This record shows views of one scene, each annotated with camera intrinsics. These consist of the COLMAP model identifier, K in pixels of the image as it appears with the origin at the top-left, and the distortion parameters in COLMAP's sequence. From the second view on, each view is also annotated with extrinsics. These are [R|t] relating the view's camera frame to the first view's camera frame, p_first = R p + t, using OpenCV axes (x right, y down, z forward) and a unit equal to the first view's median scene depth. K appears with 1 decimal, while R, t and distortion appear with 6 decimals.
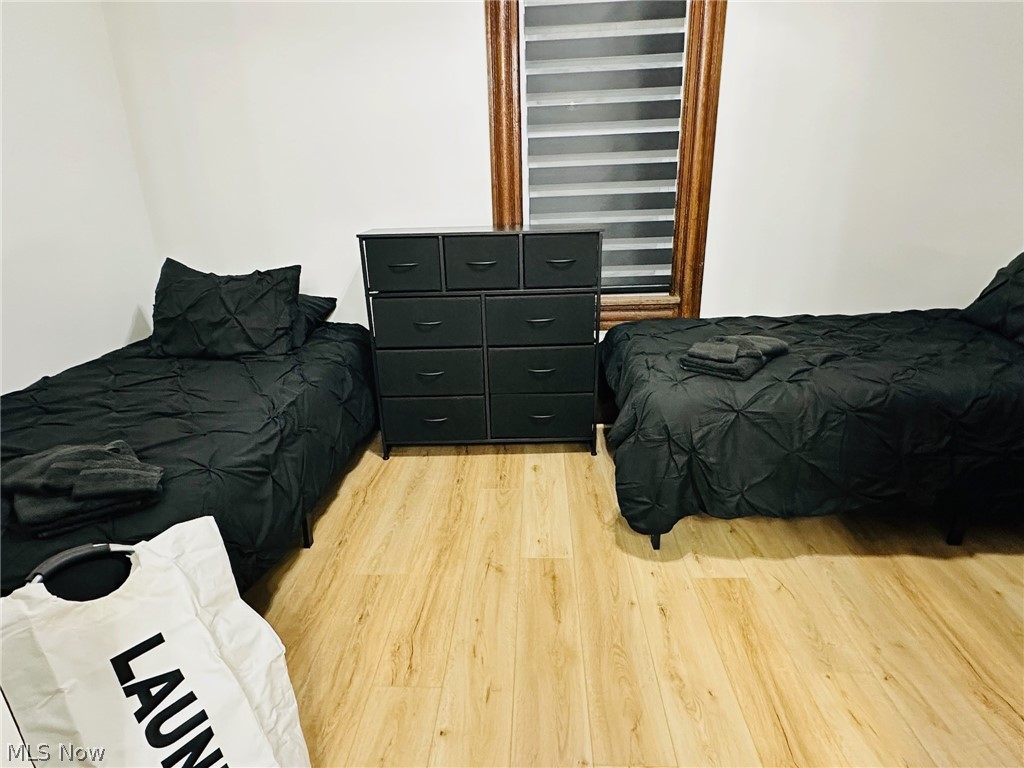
lens RADIAL K [[569.3, 0, 512.7], [0, 569.3, 391.0], [0, 0, 1]] dist [-0.003173, 0.001603]
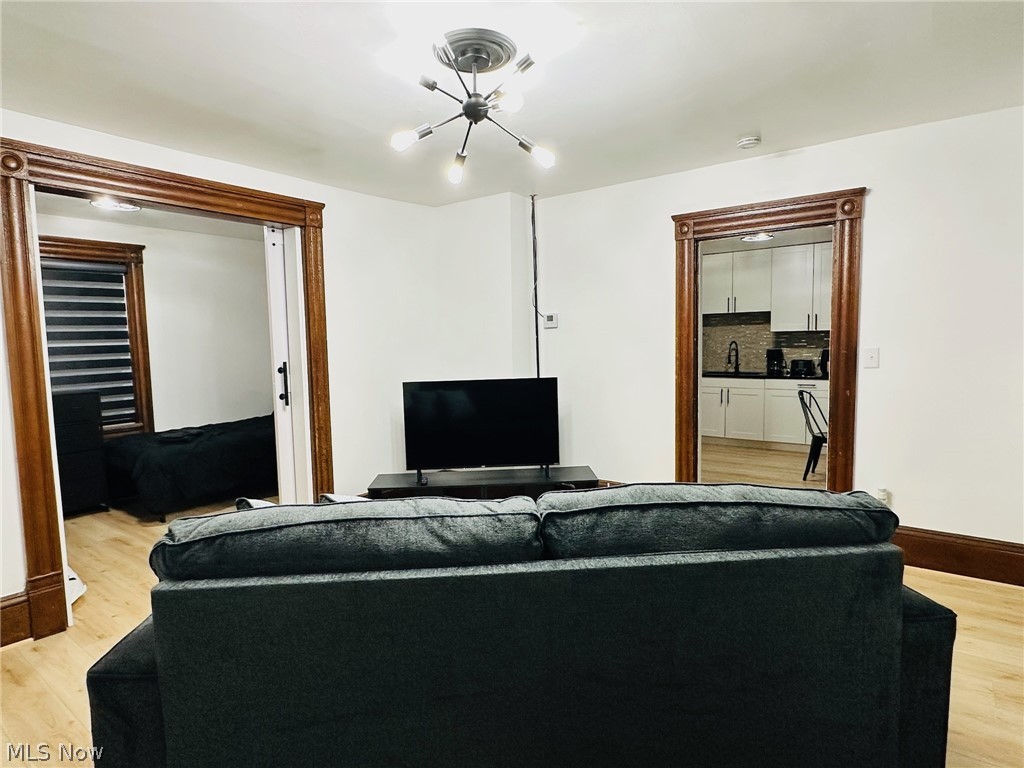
lens RADIAL K [[569.3, 0, 507.9], [0, 569.3, 384.6], [0, 0, 1]] dist [-0.003173, 0.001603]
pose [[0.569475, -0.051403, 0.820400, -0.649296], [0.288059, 0.947234, -0.140604, 0.383470], [-0.769883, 0.316394, 0.554234, -1.205652]]
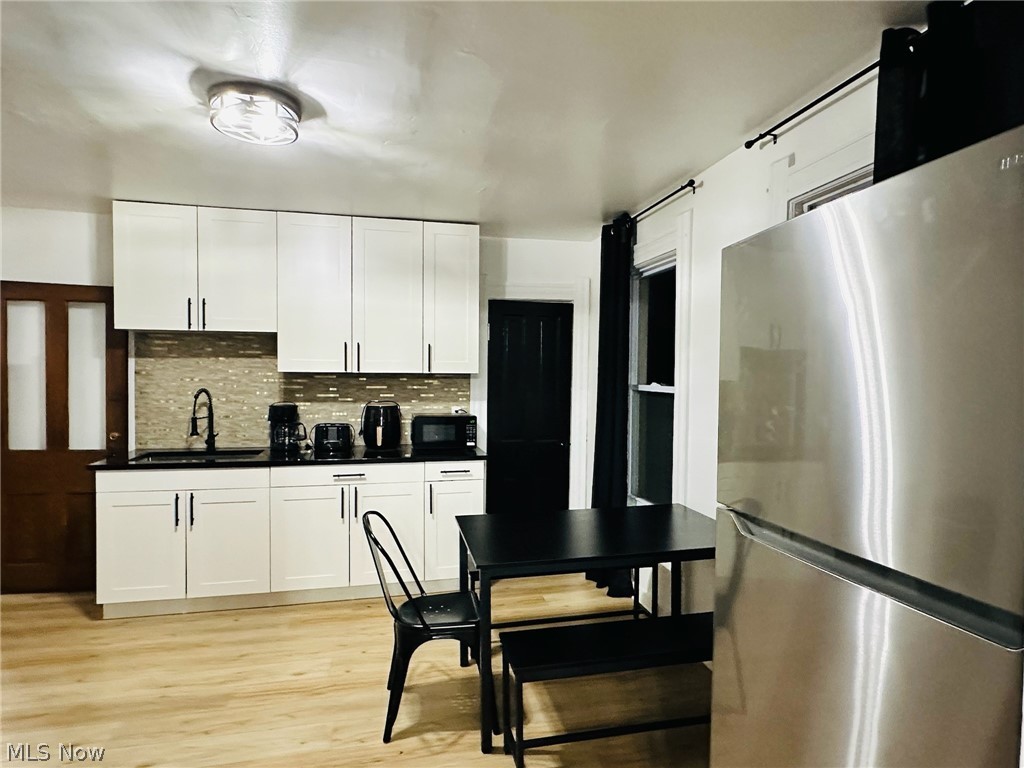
lens RADIAL K [[569.3, 0, 512.6], [0, 569.3, 387.9], [0, 0, 1]] dist [-0.003173, 0.001603]
pose [[-0.257519, -0.003869, 0.966266, 0.951645], [0.329644, 0.939650, 0.091615, 0.205806], [-0.908306, 0.342116, -0.240702, -0.891363]]
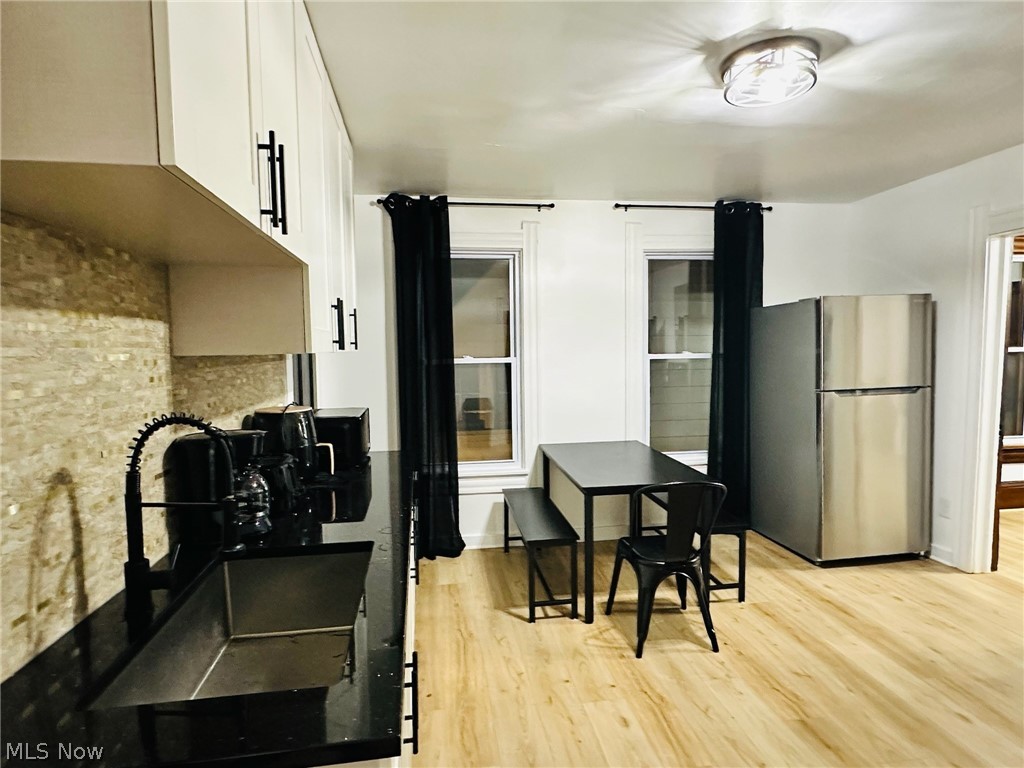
lens RADIAL K [[569.3, 0, 507.2], [0, 569.3, 386.0], [0, 0, 1]] dist [-0.003173, 0.001603]
pose [[-0.981410, 0.057589, -0.183081, 2.481016], [-0.021450, 0.915031, 0.402814, -0.151491], [0.190722, 0.399253, -0.896785, -0.013158]]
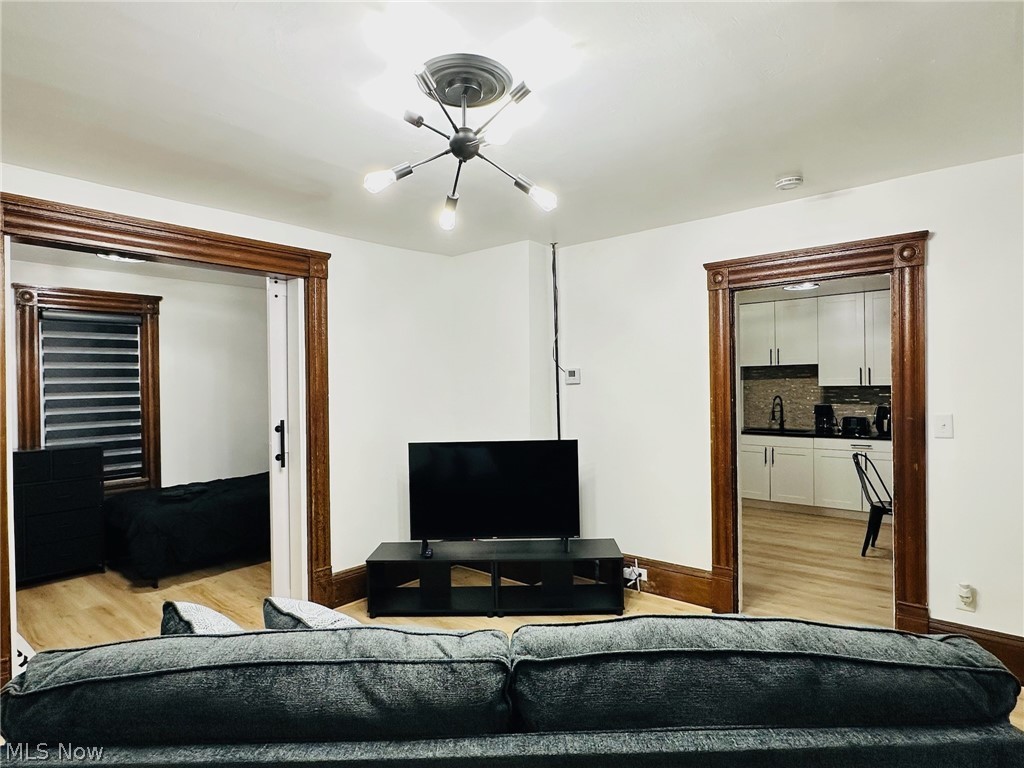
lens RADIAL K [[569.3, 0, 509.1], [0, 569.3, 386.8], [0, 0, 1]] dist [-0.003173, 0.001603]
pose [[0.621700, 0.016707, 0.783077, -0.490334], [0.266212, 0.935748, -0.231315, 0.338788], [-0.736627, 0.352272, 0.577308, -1.186216]]
